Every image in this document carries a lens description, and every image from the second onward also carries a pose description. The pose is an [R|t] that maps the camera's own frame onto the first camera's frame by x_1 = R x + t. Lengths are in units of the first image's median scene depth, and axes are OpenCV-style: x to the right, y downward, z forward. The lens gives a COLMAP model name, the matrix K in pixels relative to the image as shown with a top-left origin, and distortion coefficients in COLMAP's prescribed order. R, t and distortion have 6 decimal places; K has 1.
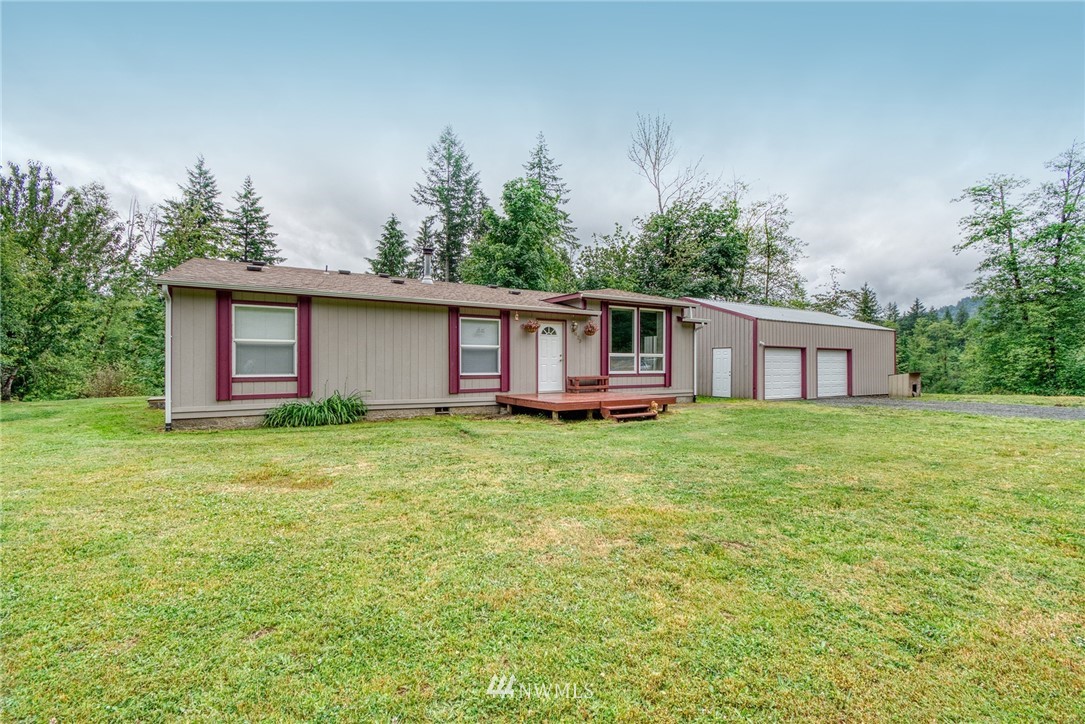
lens RADIAL K [[486.1, 0, 544.8], [0, 486.1, 359.0], [0, 0, 1]] dist [0.004085, -0.005078]
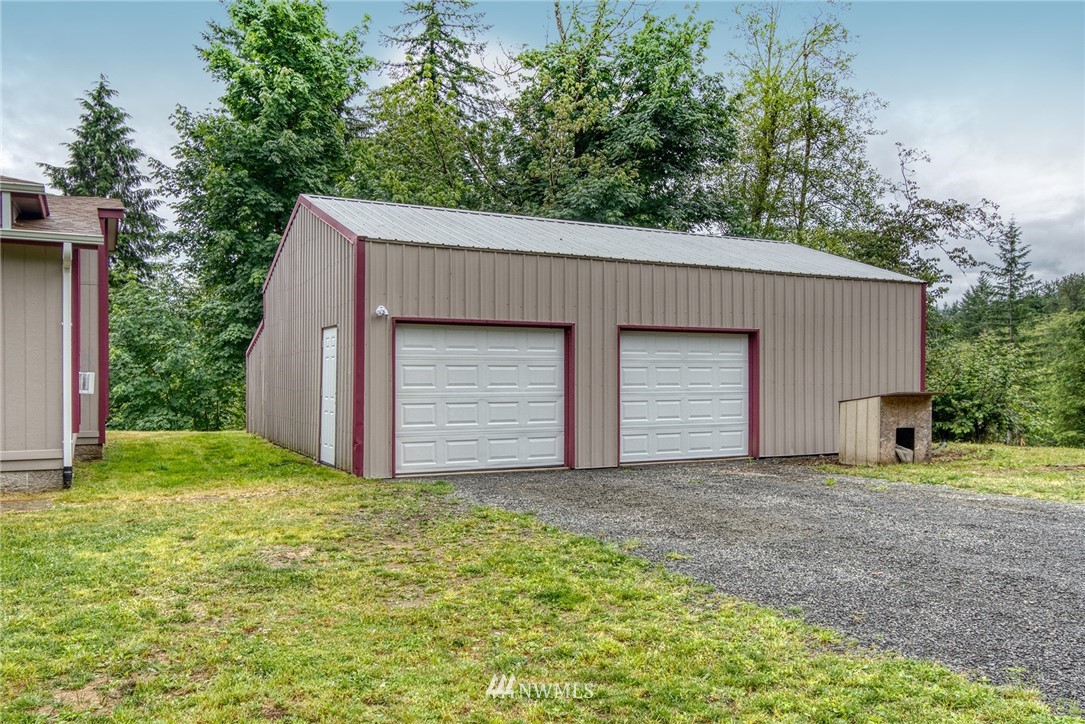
lens RADIAL K [[884.0, 0, 541.6], [0, 884.0, 367.3], [0, 0, 1]] dist [-0.017848, -0.003536]
pose [[0.998366, -0.003465, -0.057039, 0.506162], [0.003622, 0.999990, 0.002640, 0.005186], [0.057030, -0.002842, 0.998368, 0.325434]]
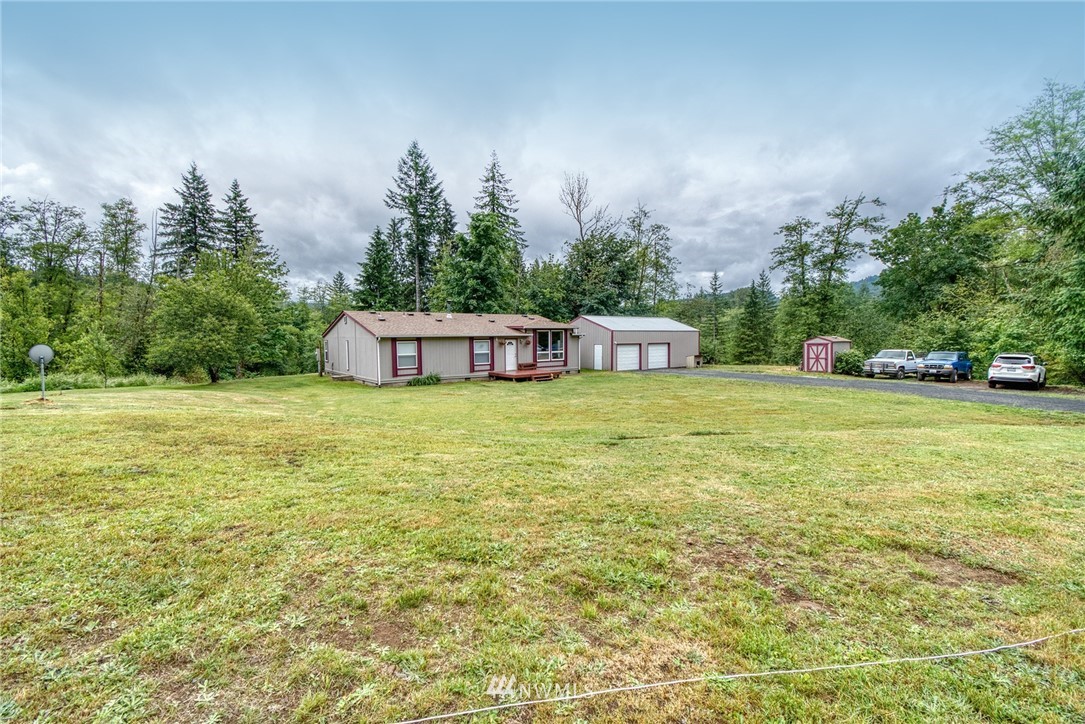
lens RADIAL K [[486.1, 0, 544.7], [0, 486.1, 355.3], [0, 0, 1]] dist [0.004085, -0.005078]
pose [[0.994983, -0.016482, 0.098678, -0.035372], [0.011080, 0.998422, 0.055047, -0.080199], [-0.099429, -0.053677, 0.993596, -0.815535]]
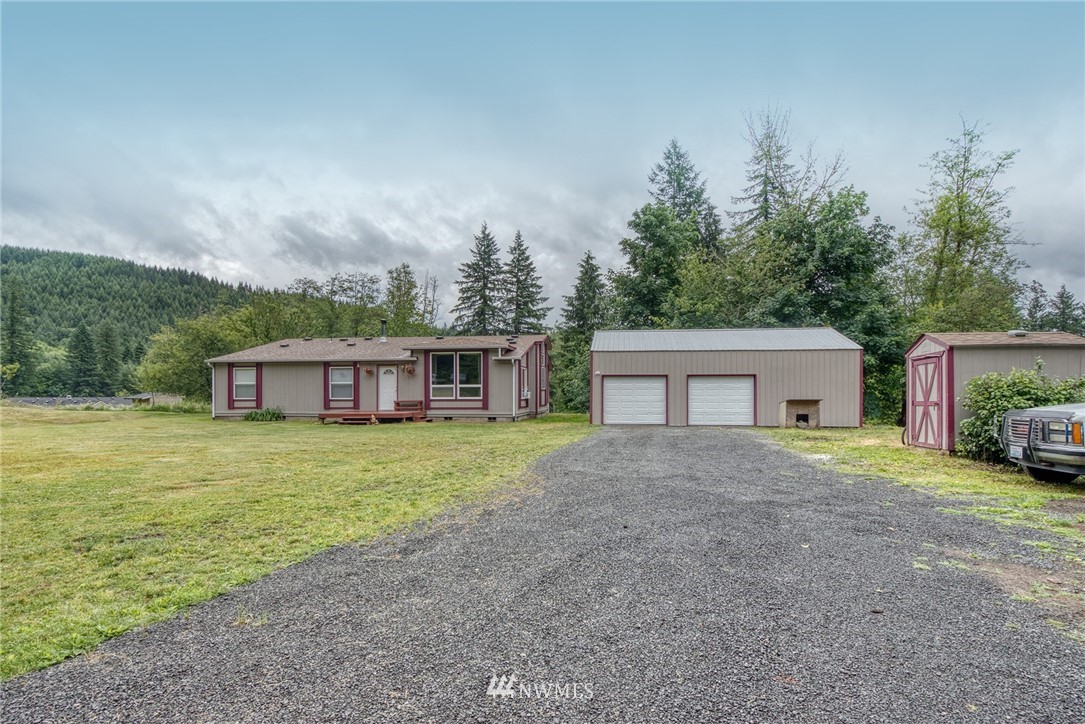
lens RADIAL K [[558.6, 0, 528.4], [0, 558.6, 391.4], [0, 0, 1]] dist [-0.001109, -0.000042]
pose [[0.769482, -0.004470, -0.638653, 0.972041], [0.012132, 0.999897, 0.007619, -0.001769], [0.638553, -0.013611, 0.769457, -0.076428]]
